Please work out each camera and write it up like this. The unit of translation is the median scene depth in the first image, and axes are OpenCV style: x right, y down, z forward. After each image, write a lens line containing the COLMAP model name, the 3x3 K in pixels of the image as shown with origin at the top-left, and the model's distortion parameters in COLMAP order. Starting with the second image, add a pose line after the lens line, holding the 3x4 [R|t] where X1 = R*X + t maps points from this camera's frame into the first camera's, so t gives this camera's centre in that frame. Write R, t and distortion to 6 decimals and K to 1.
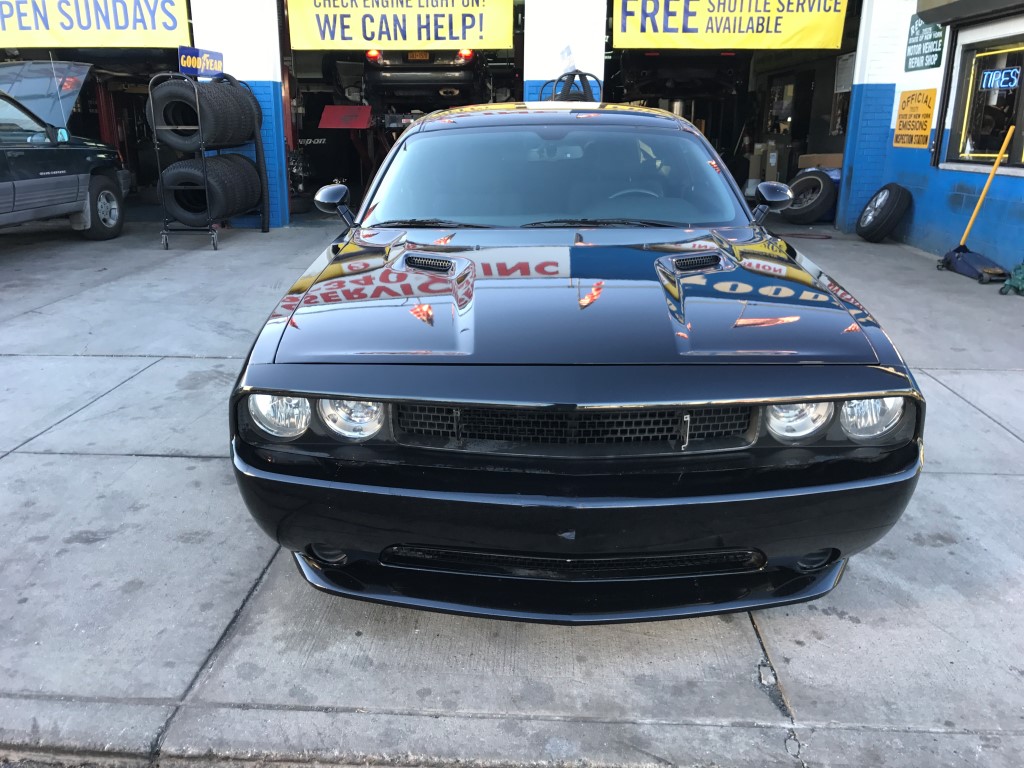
lens RADIAL K [[840.4, 0, 499.5], [0, 840.4, 377.2], [0, 0, 1]] dist [0.021402, -0.024222]
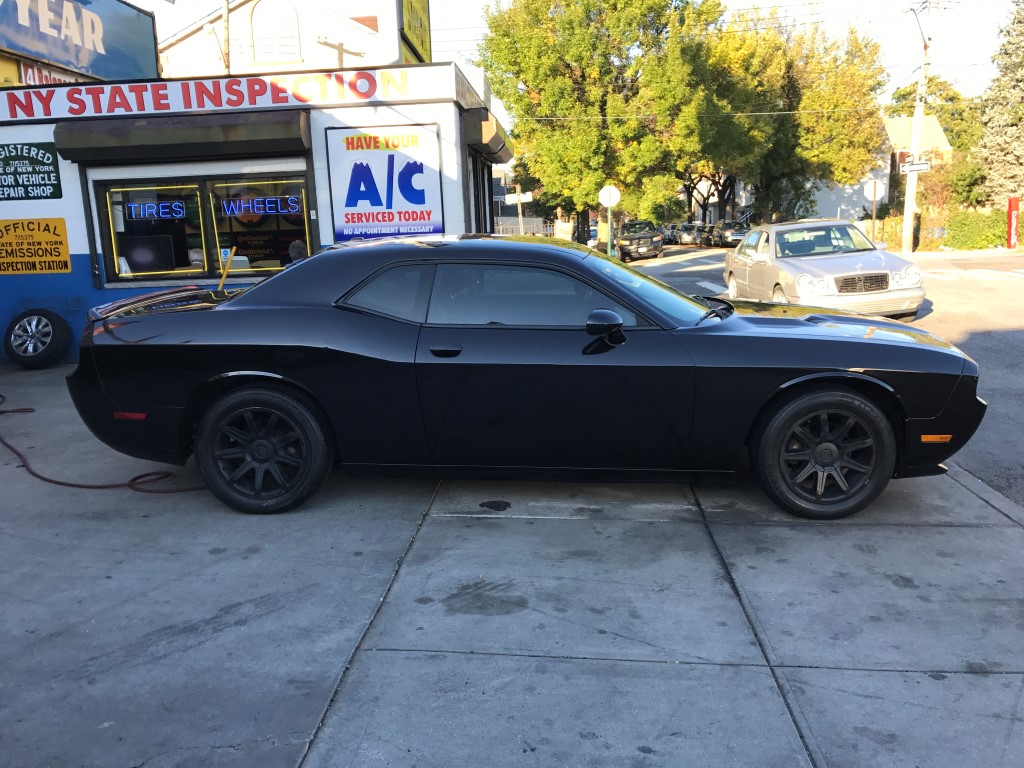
lens RADIAL K [[840.4, 0, 498.7], [0, 840.4, 375.7], [0, 0, 1]] dist [0.021402, -0.024222]
pose [[0.023185, -0.185336, 0.982402, -0.490541], [0.320313, 0.932239, 0.168313, -0.142688], [-0.947028, 0.310774, 0.080979, 0.407455]]
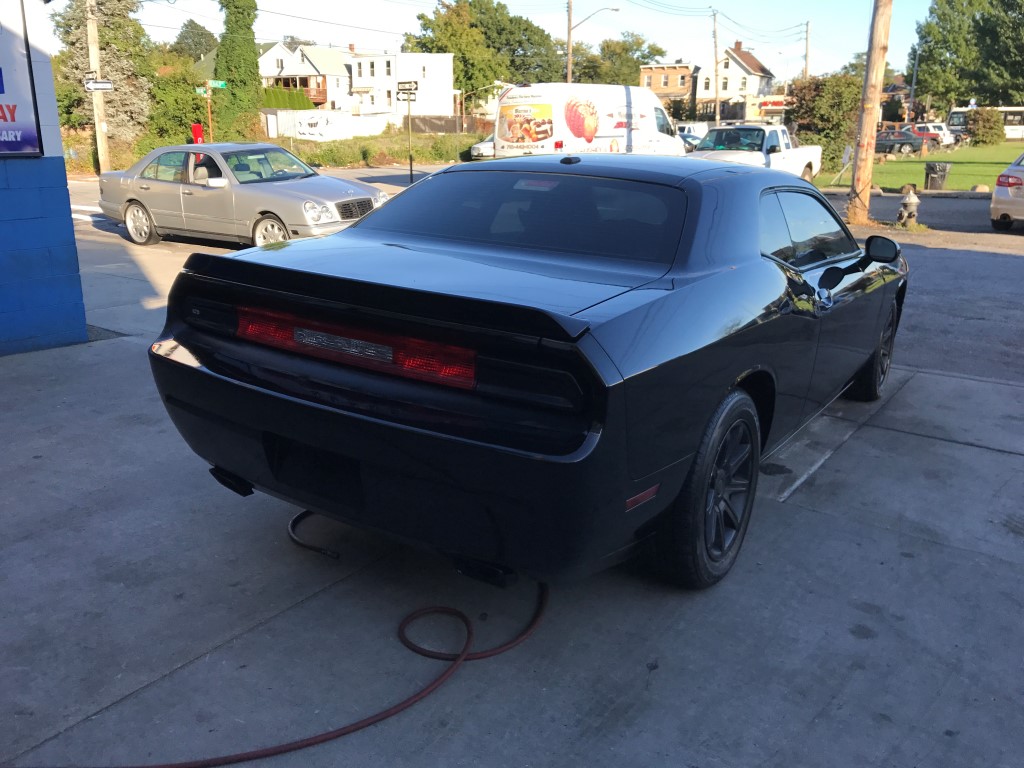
lens RADIAL K [[840.4, 0, 500.6], [0, 840.4, 386.6], [0, 0, 1]] dist [0.021402, -0.024222]
pose [[-0.845379, -0.168813, 0.506790, -0.138530], [0.137083, 0.848413, 0.511277, -0.261663], [-0.516277, 0.501695, -0.694089, 0.802708]]
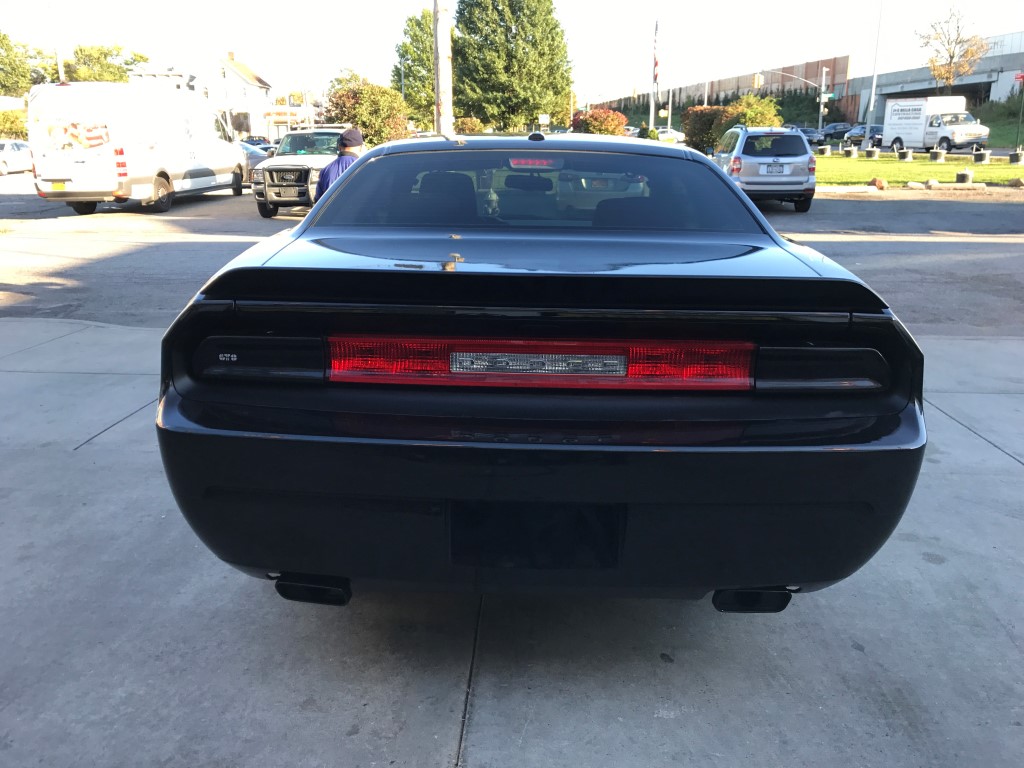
lens RADIAL K [[840.4, 0, 506.3], [0, 840.4, 382.4], [0, 0, 1]] dist [0.021402, -0.024222]
pose [[-0.999993, -0.003410, -0.001274, 0.037600], [-0.003563, 0.845207, 0.534428, -0.249253], [-0.000746, 0.534429, -0.845213, 0.810705]]
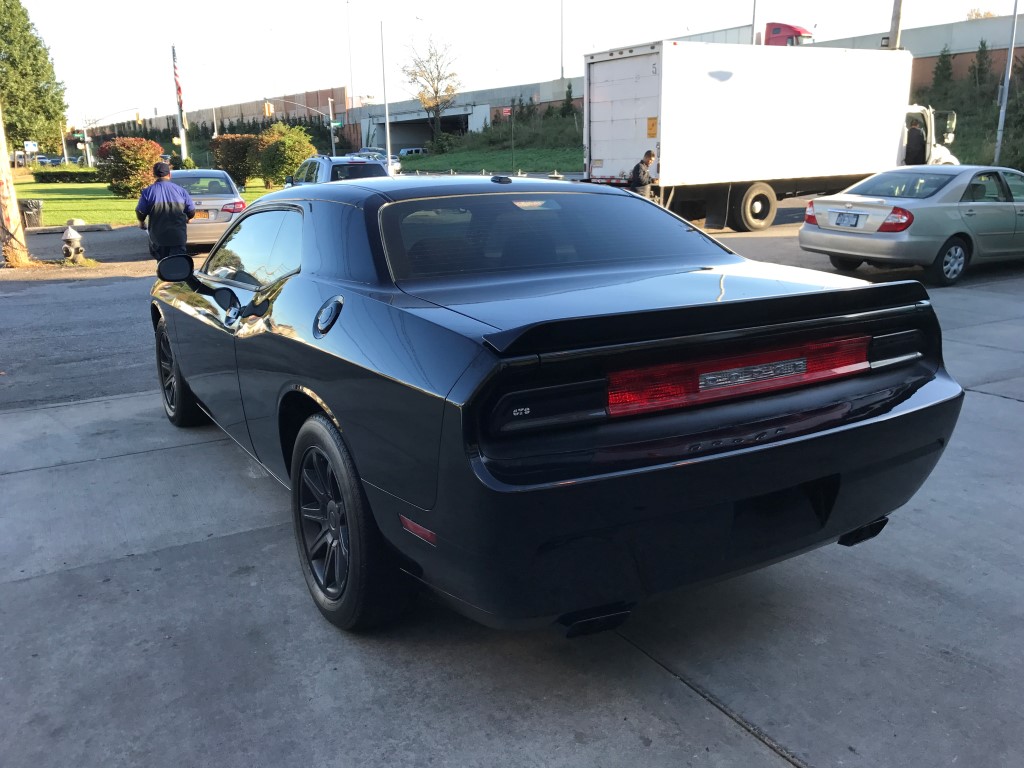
lens RADIAL K [[840.4, 0, 503.6], [0, 840.4, 385.6], [0, 0, 1]] dist [0.021402, -0.024222]
pose [[-0.848891, 0.145108, -0.508259, 0.203556], [-0.135513, 0.869691, 0.474629, -0.246770], [0.510901, 0.471784, -0.718610, 0.777399]]
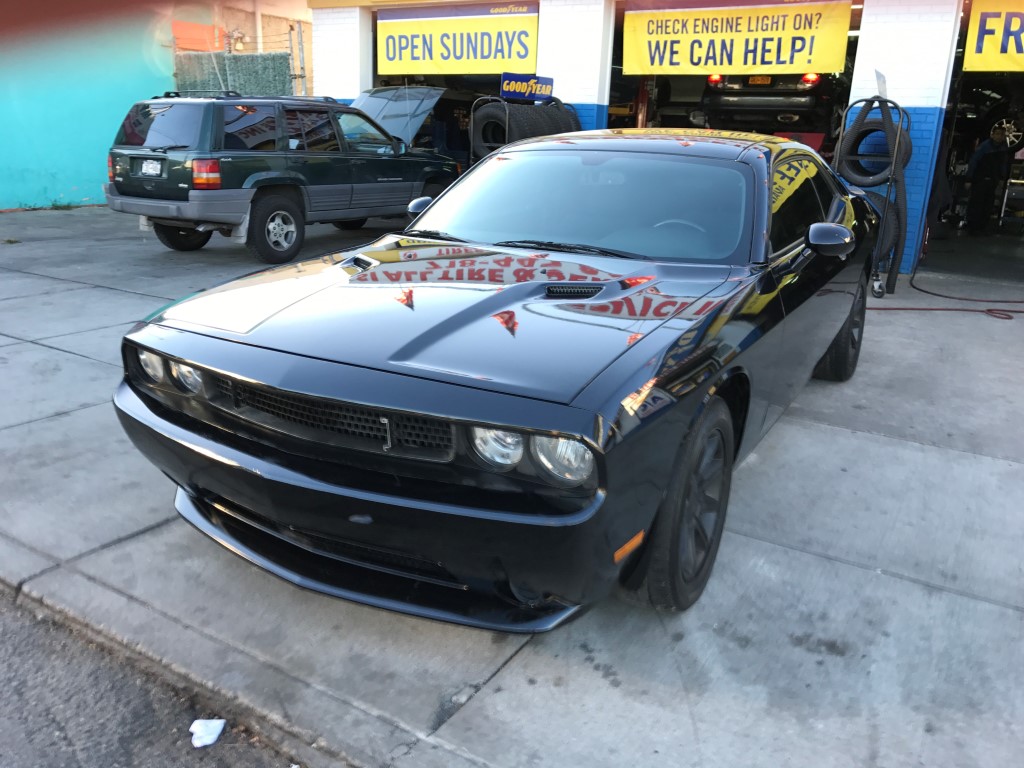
lens RADIAL K [[840.4, 0, 505.0], [0, 840.4, 382.2], [0, 0, 1]] dist [0.021402, -0.024222]
pose [[0.875583, 0.162602, -0.454879, 0.172501], [-0.171544, 0.984934, 0.021875, -0.010177], [0.451582, 0.058878, 0.890285, 0.023268]]
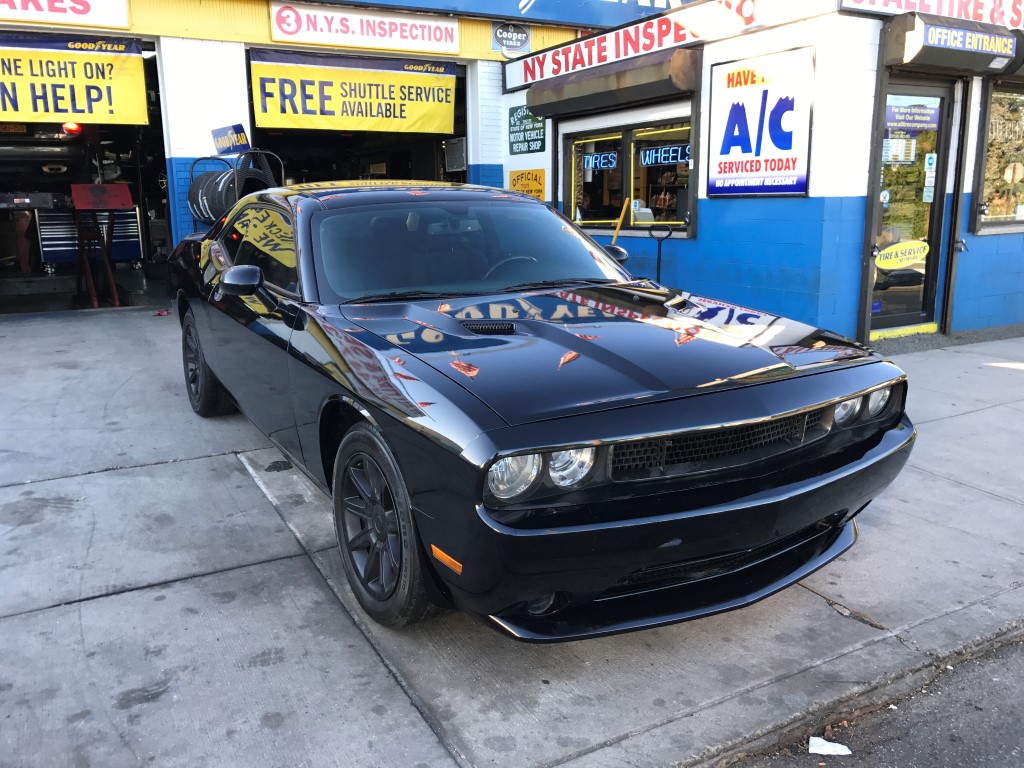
lens RADIAL K [[840.4, 0, 499.4], [0, 840.4, 379.8], [0, 0, 1]] dist [0.021402, -0.024222]
pose [[0.851731, -0.123817, 0.509140, -0.171532], [0.164624, 0.985711, -0.035683, -0.008599], [-0.497446, 0.114209, 0.859944, 0.022769]]
